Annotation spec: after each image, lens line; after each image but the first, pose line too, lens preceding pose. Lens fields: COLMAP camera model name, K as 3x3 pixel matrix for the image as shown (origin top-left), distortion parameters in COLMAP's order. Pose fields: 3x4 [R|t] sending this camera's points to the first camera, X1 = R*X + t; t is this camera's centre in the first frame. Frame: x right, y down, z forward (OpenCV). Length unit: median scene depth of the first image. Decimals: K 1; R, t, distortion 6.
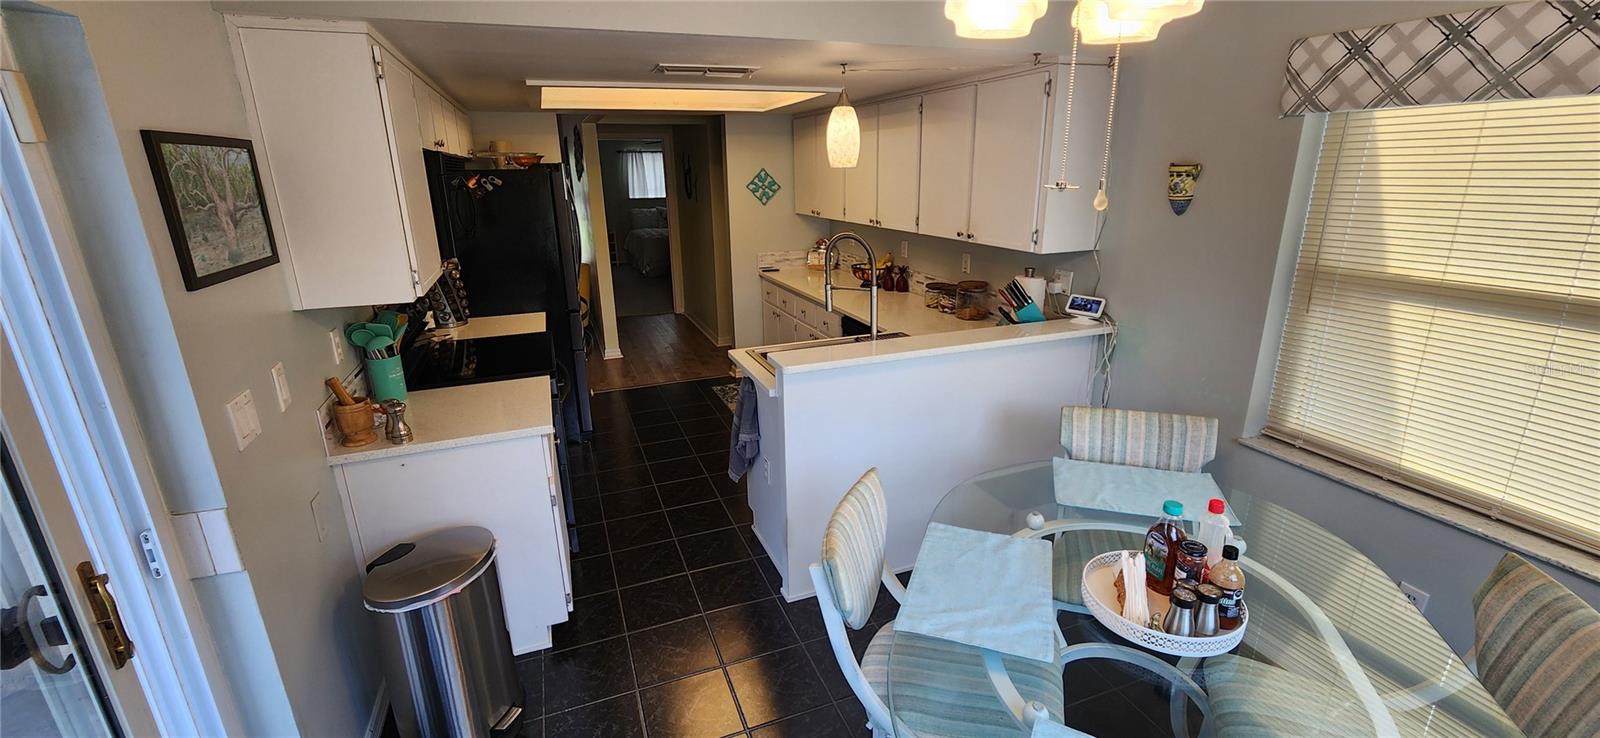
lens RADIAL K [[655.9, 0, 800.0], [0, 655.9, 369.0], [0, 0, 1]] dist [0.001047, -0.000051]
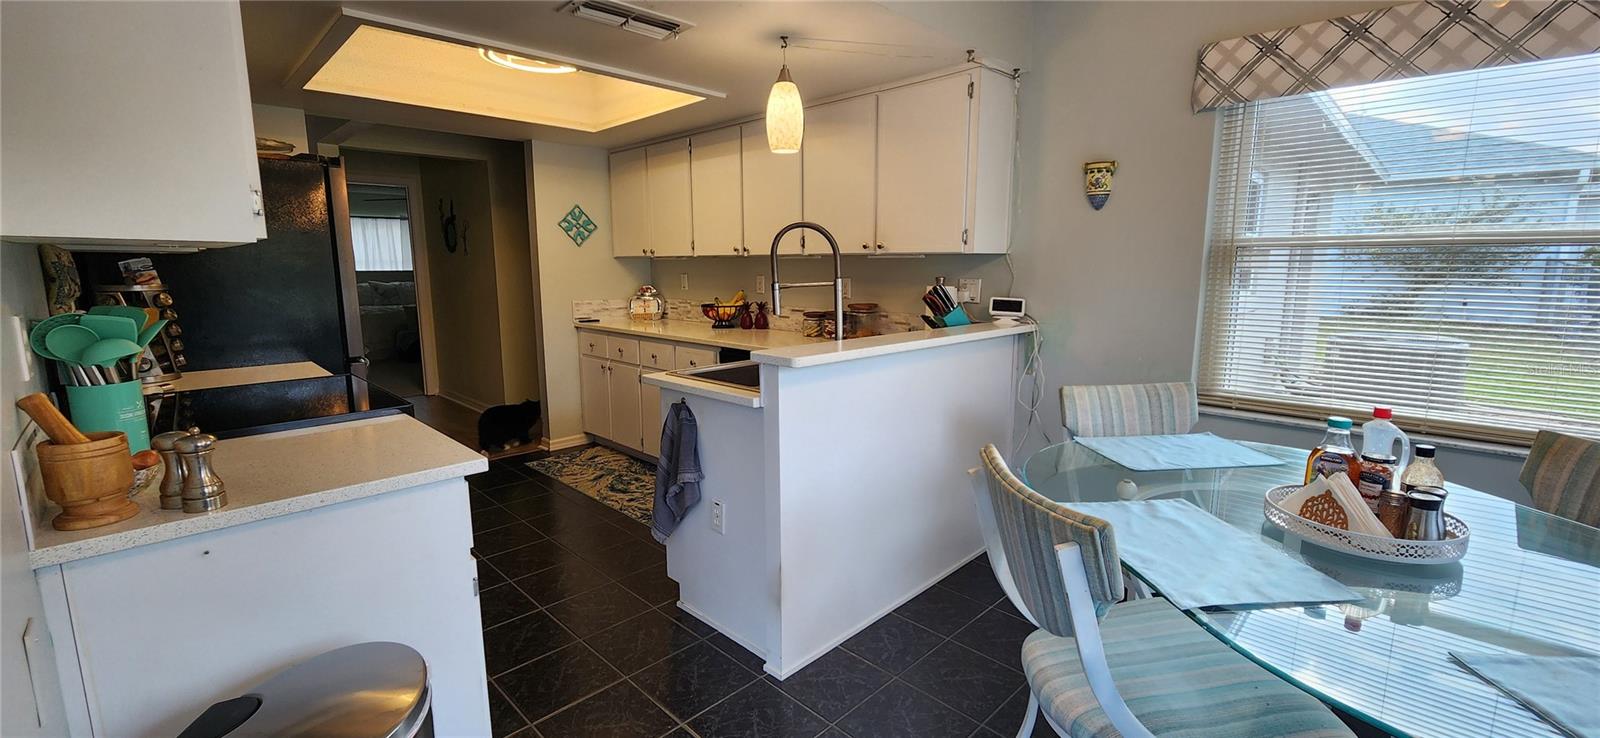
lens RADIAL K [[654.5, 0, 794.9], [0, 654.5, 367.8], [0, 0, 1]] dist [-0.001507, -0.000304]
pose [[0.913225, -0.049855, 0.404395, -0.320023], [0.108271, 0.986497, -0.122886, 0.098329], [-0.392808, 0.156007, 0.906291, 0.264168]]
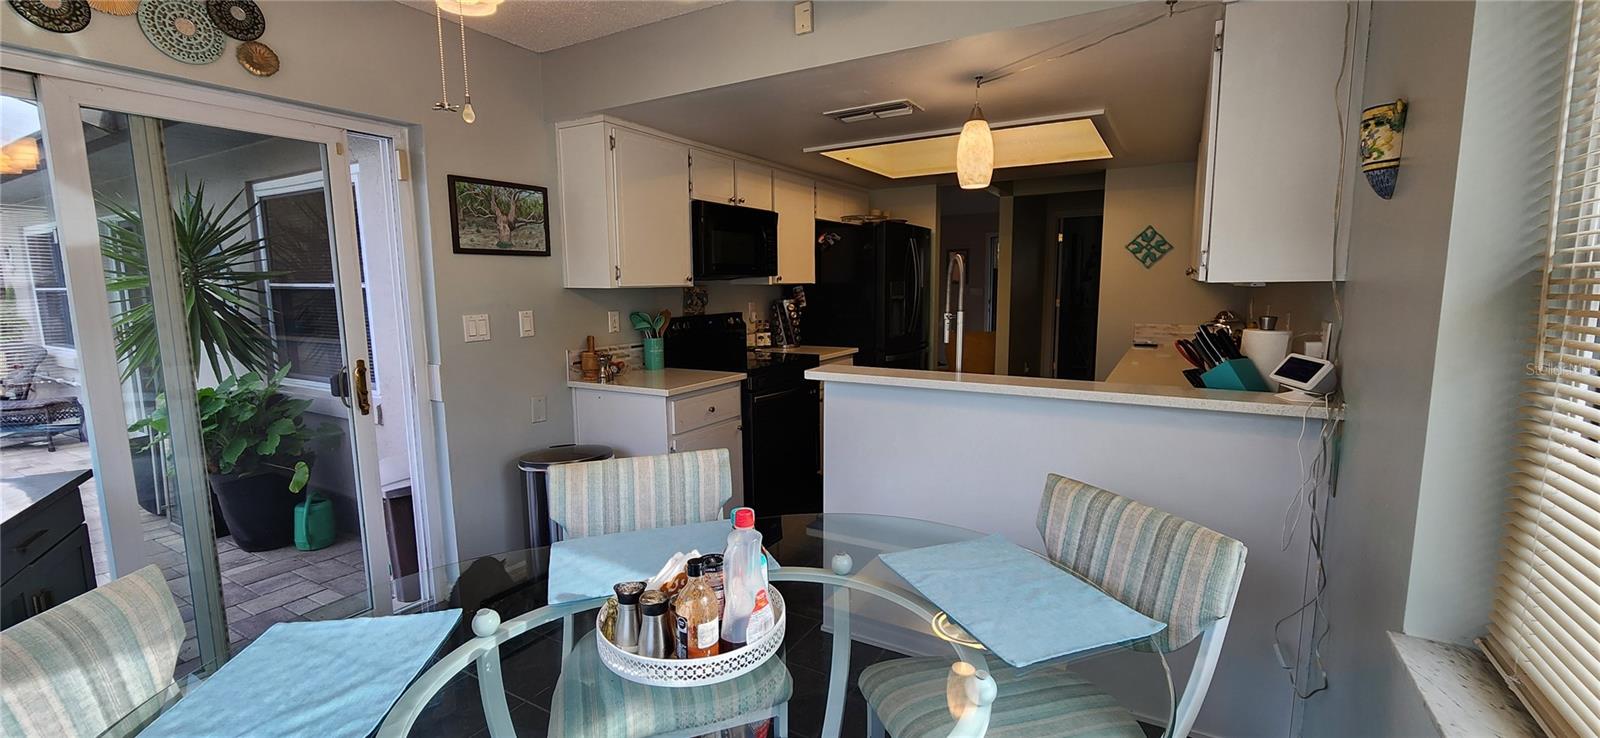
lens RADIAL K [[661.5, 0, 800.0], [0, 661.5, 369.0], [0, 0, 1]] dist [-0.016151, -0.000201]
pose [[0.623522, 0.110496, -0.773958, 0.710164], [-0.229481, 0.972222, -0.046075, 0.040096], [0.747368, 0.206337, 0.631558, 0.324512]]
